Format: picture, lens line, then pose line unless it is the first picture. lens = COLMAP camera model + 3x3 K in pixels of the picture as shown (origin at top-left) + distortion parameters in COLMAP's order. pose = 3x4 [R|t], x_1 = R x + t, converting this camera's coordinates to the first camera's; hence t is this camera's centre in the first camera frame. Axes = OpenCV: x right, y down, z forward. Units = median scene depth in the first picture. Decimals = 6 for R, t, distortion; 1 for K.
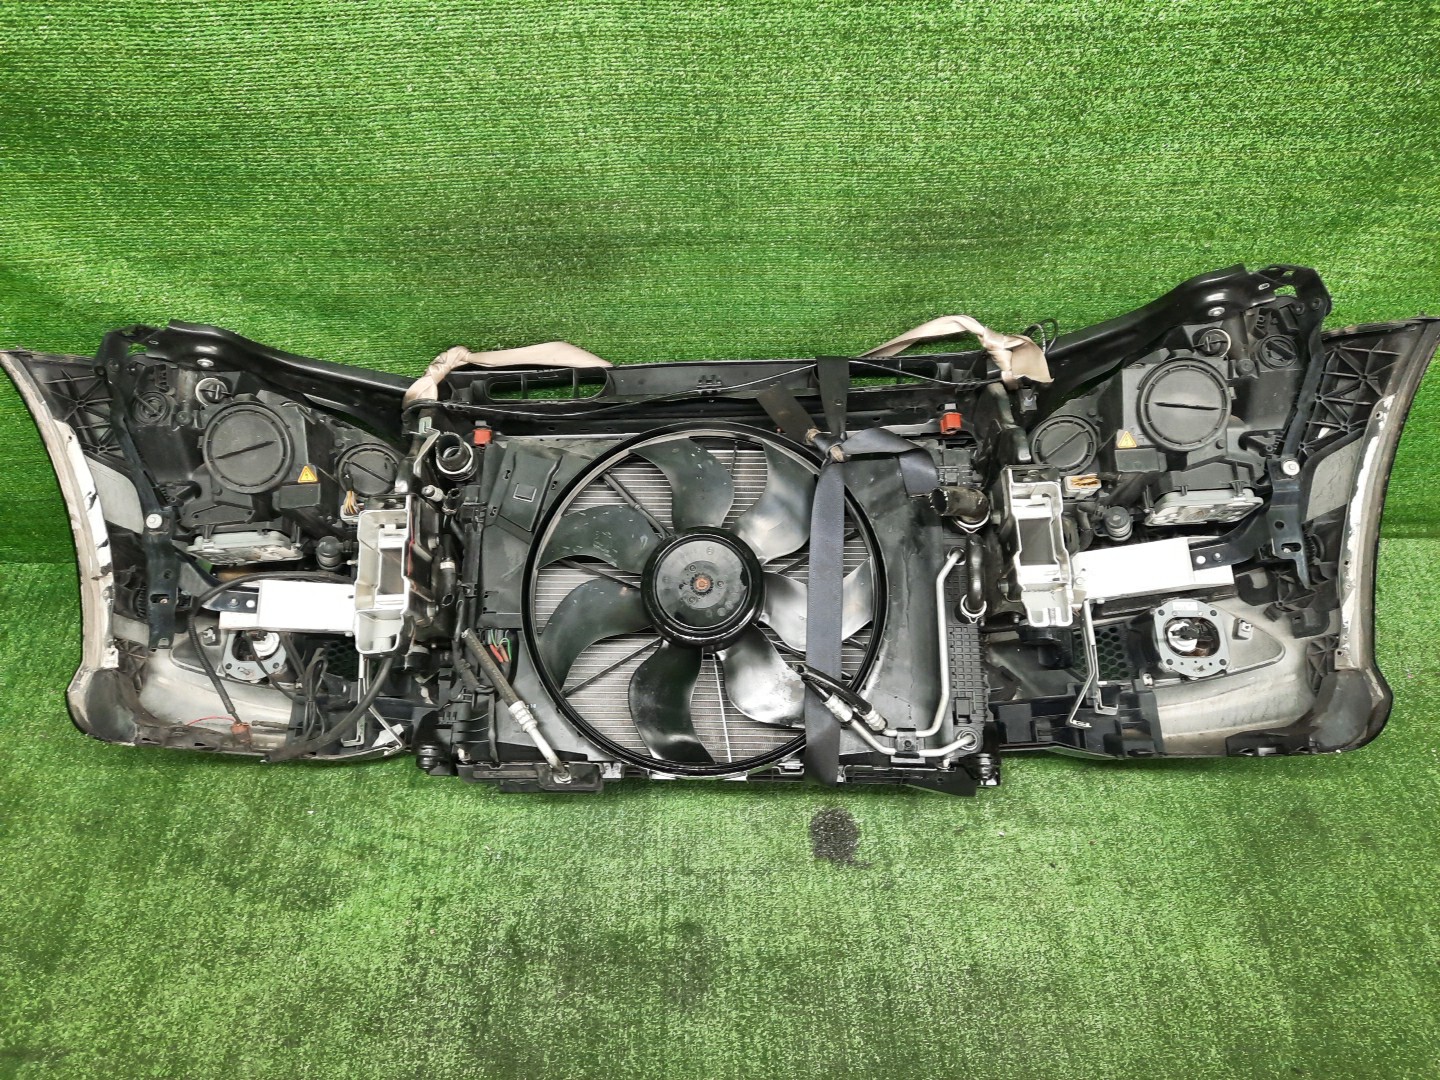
lens RADIAL K [[1037.9, 0, 721.7], [0, 1037.9, 307.3], [0, 0, 1]] dist [0.060580, -0.063934]
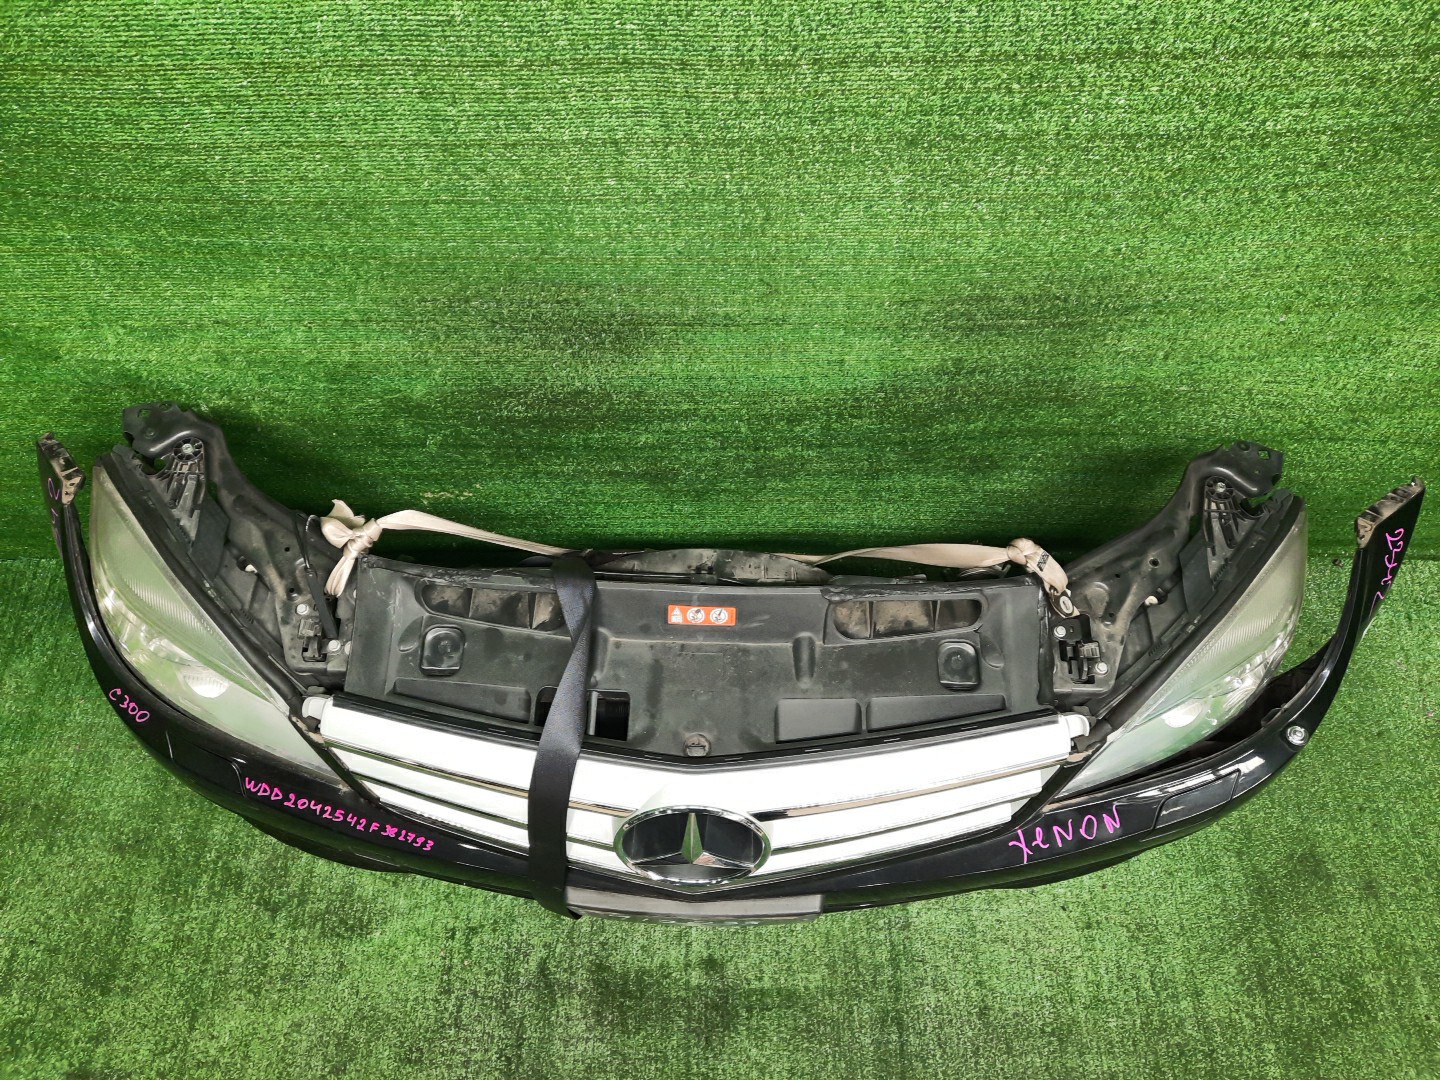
lens RADIAL K [[1071.7, 0, 716.7], [0, 1071.7, 286.0], [0, 0, 1]] dist [0.037043, -0.045758]
pose [[0.999732, 0.022703, -0.004539, -0.037566], [-0.021560, 0.984354, 0.174879, -0.266078], [0.008439, -0.174734, 0.984580, 0.065364]]
